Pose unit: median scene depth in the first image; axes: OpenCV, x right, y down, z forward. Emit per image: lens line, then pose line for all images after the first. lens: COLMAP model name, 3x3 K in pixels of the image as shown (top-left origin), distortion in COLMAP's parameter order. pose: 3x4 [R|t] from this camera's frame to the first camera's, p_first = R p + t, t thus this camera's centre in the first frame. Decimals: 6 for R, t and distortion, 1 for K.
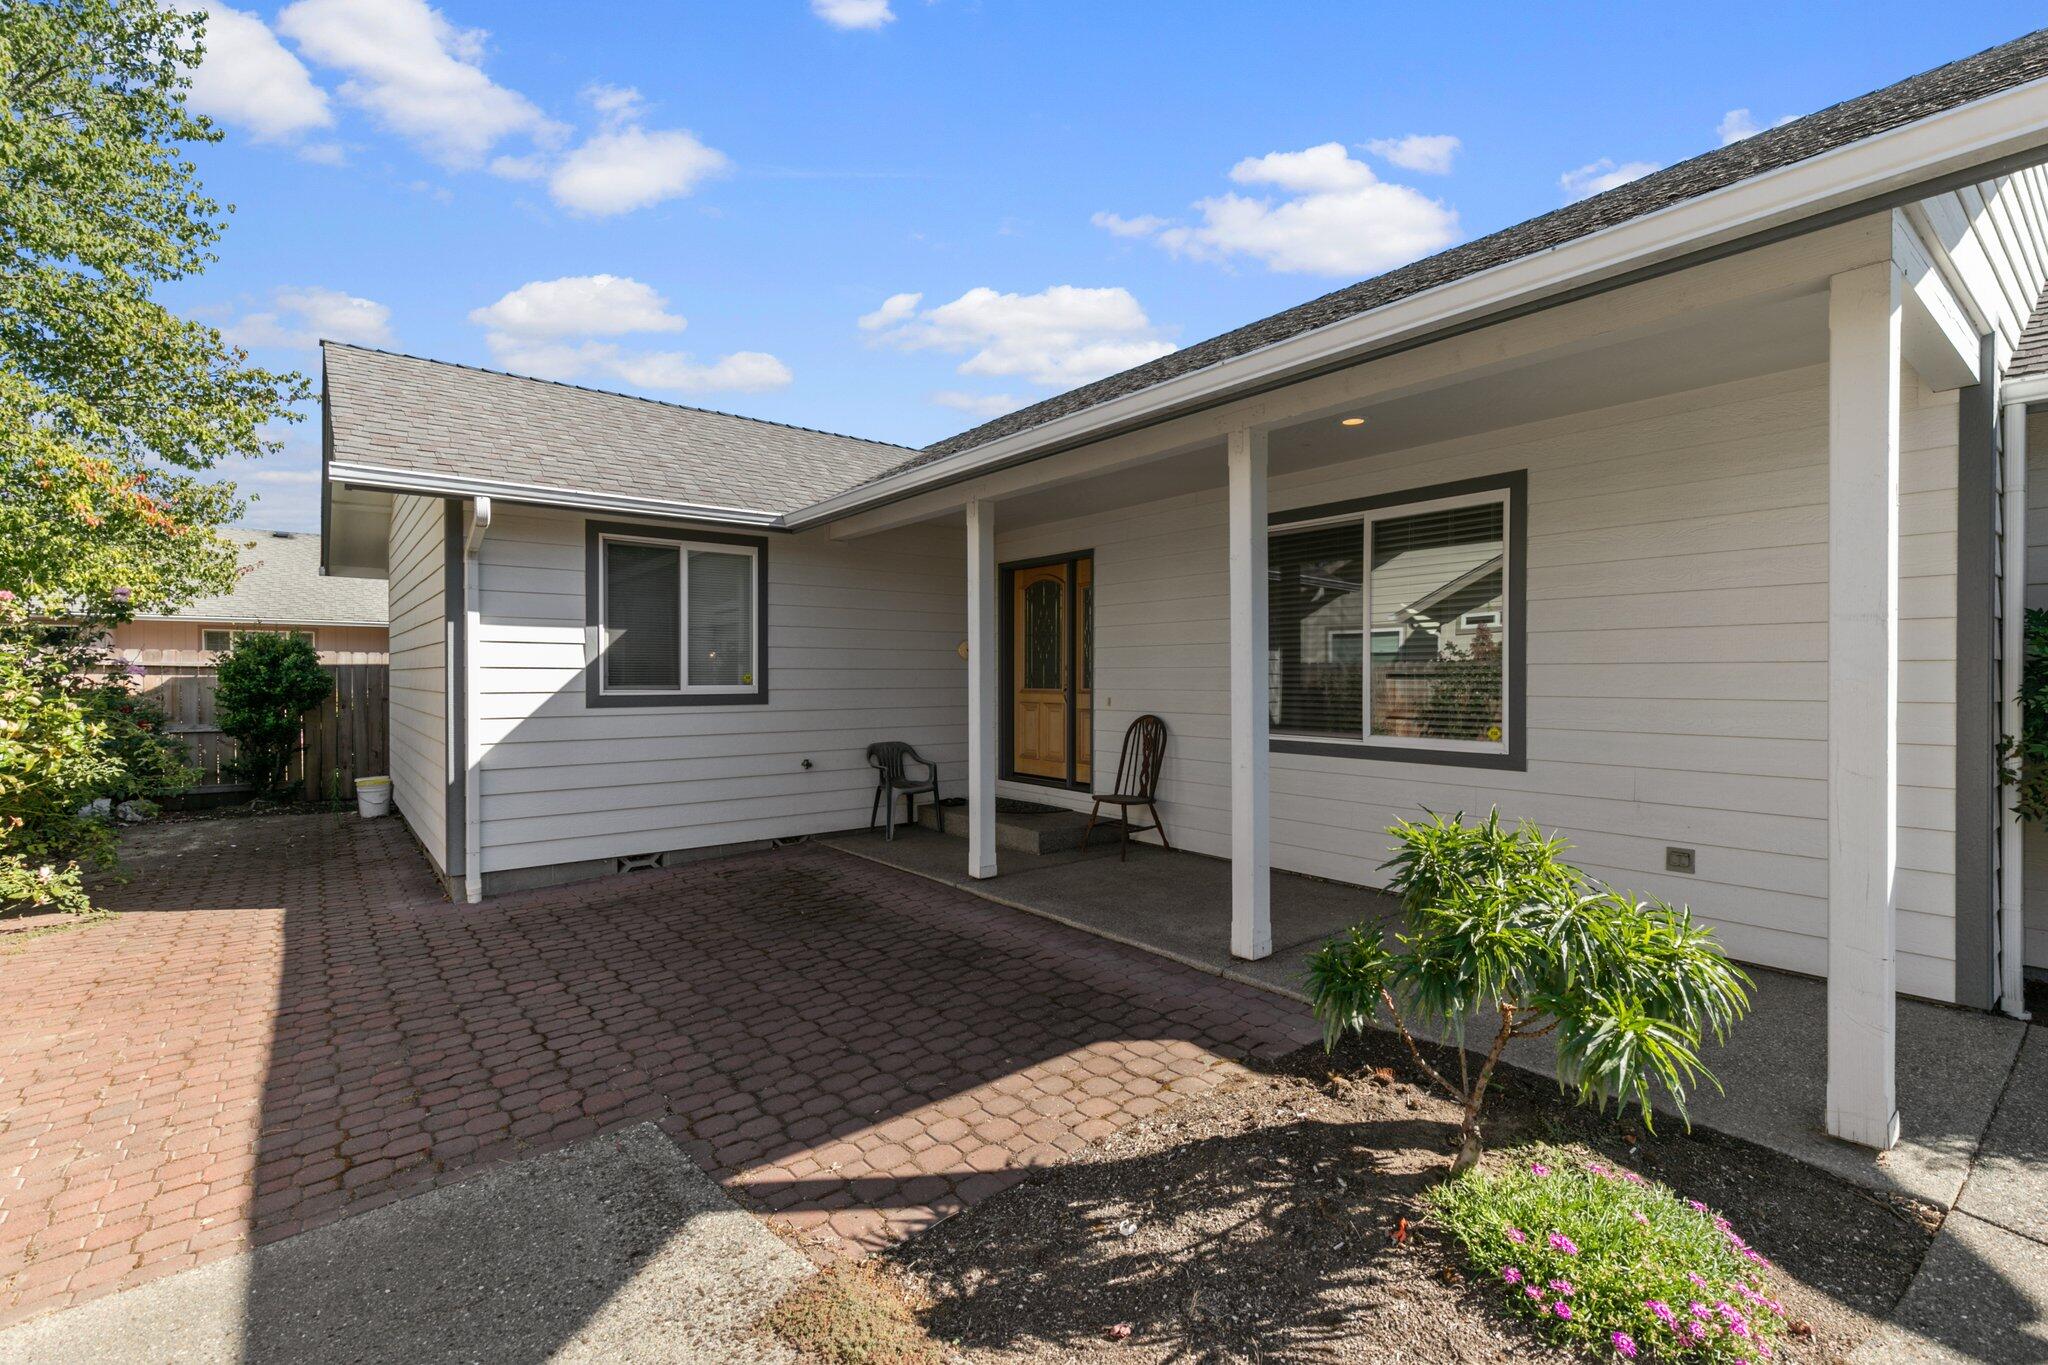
lens RADIAL K [[913.3, 0, 1067.9], [0, 913.3, 676.8], [0, 0, 1]] dist [0.006334, -0.000908]
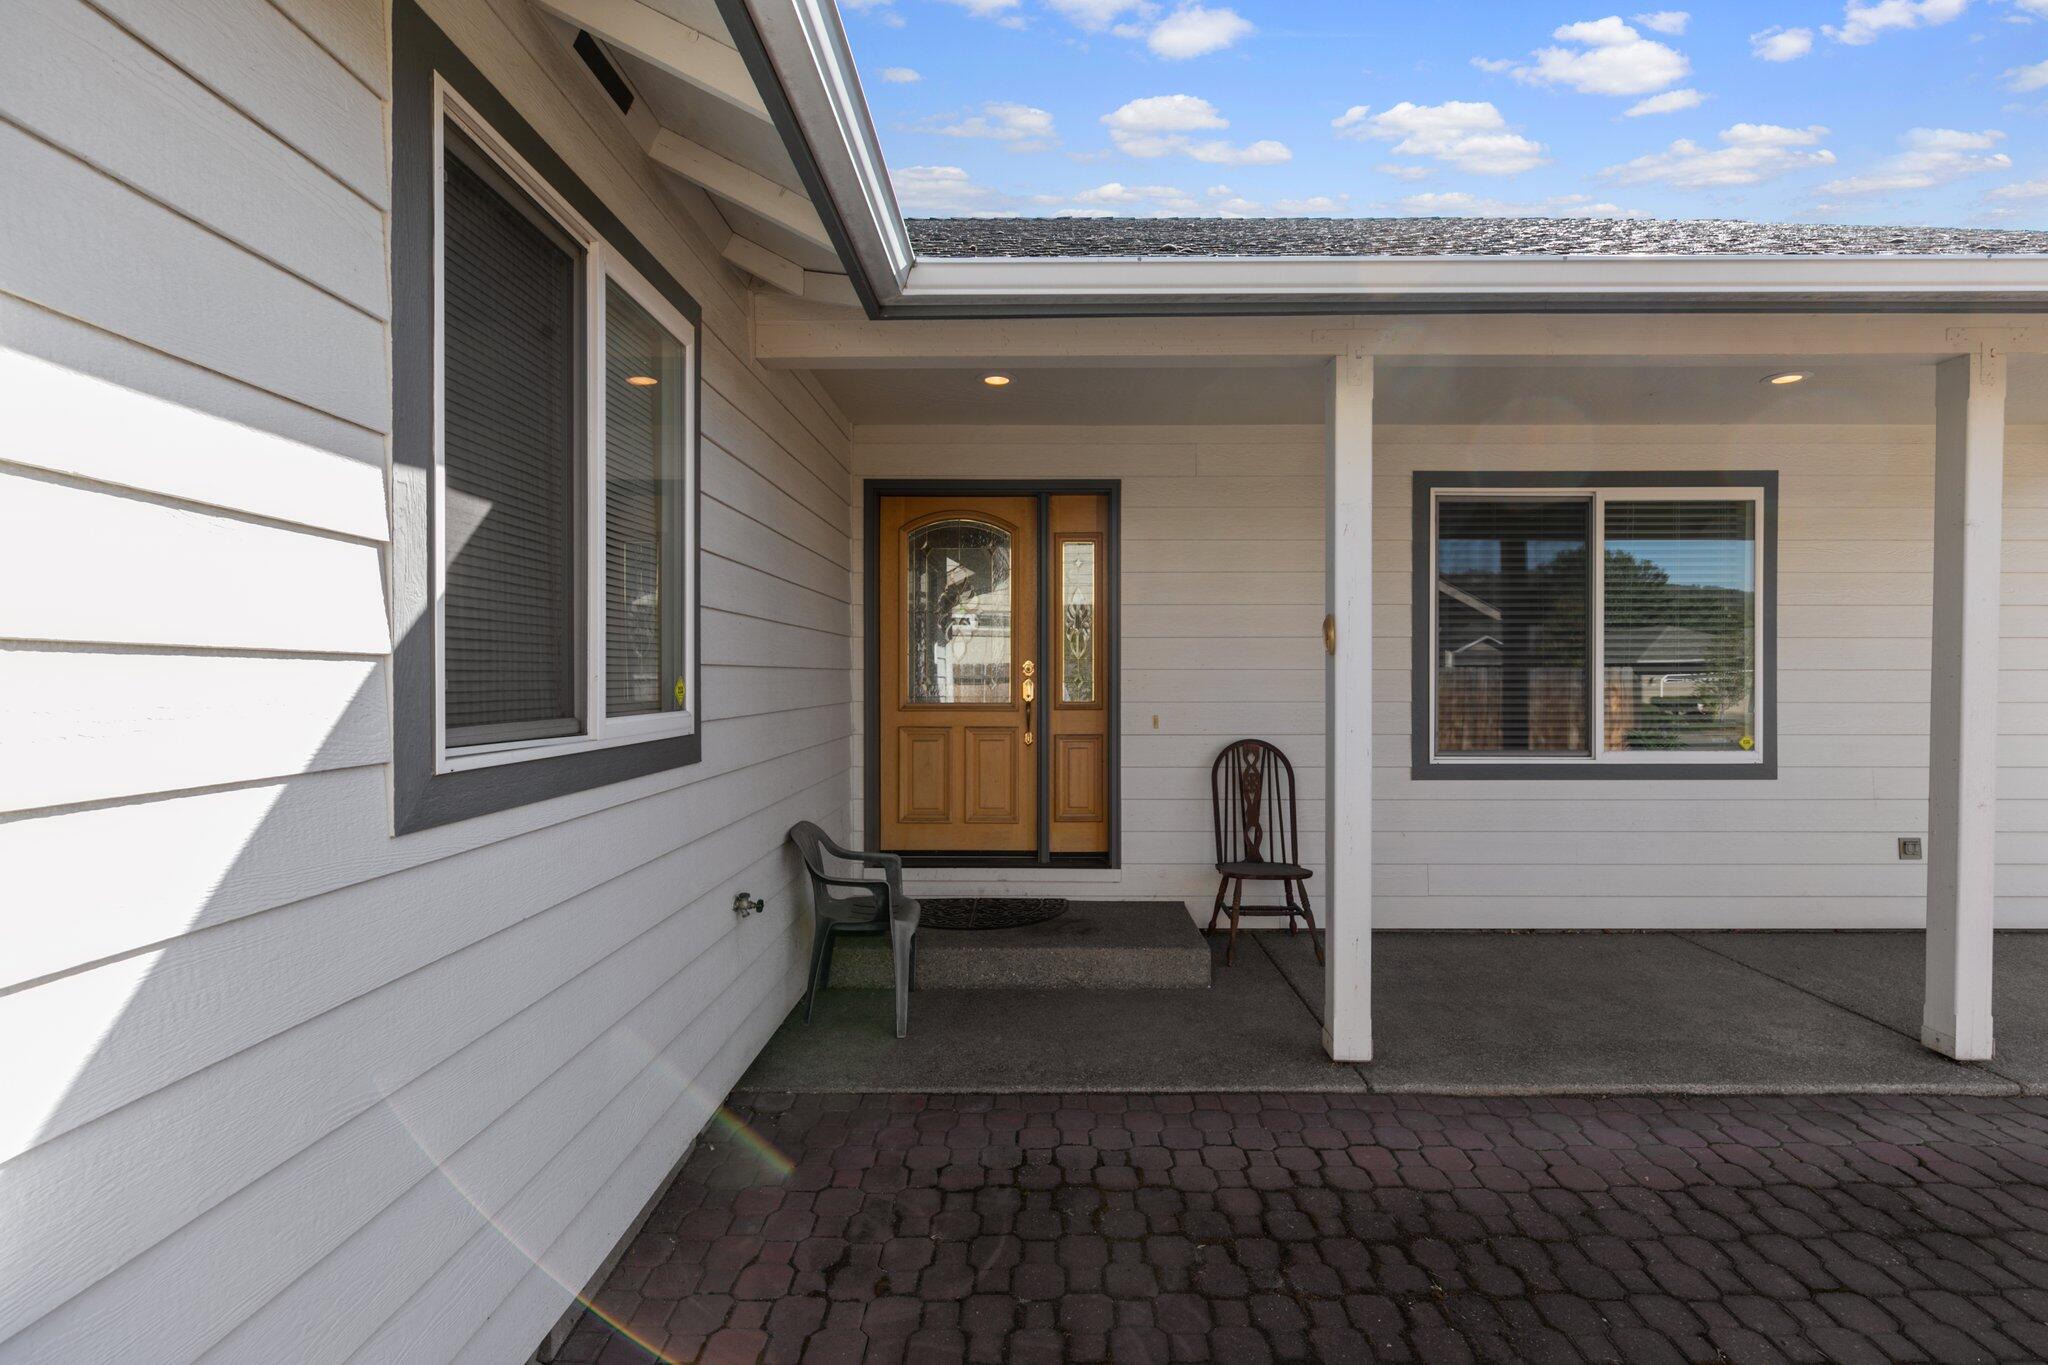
lens RADIAL K [[938.7, 0, 1028.1], [0, 938.7, 681.7], [0, 0, 1]] dist [-0.004131, -0.001443]
pose [[0.646003, -0.002983, 0.763329, -0.644343], [0.000277, 0.999993, 0.003673, -0.004138], [-0.763335, -0.002161, 0.645999, 0.793956]]
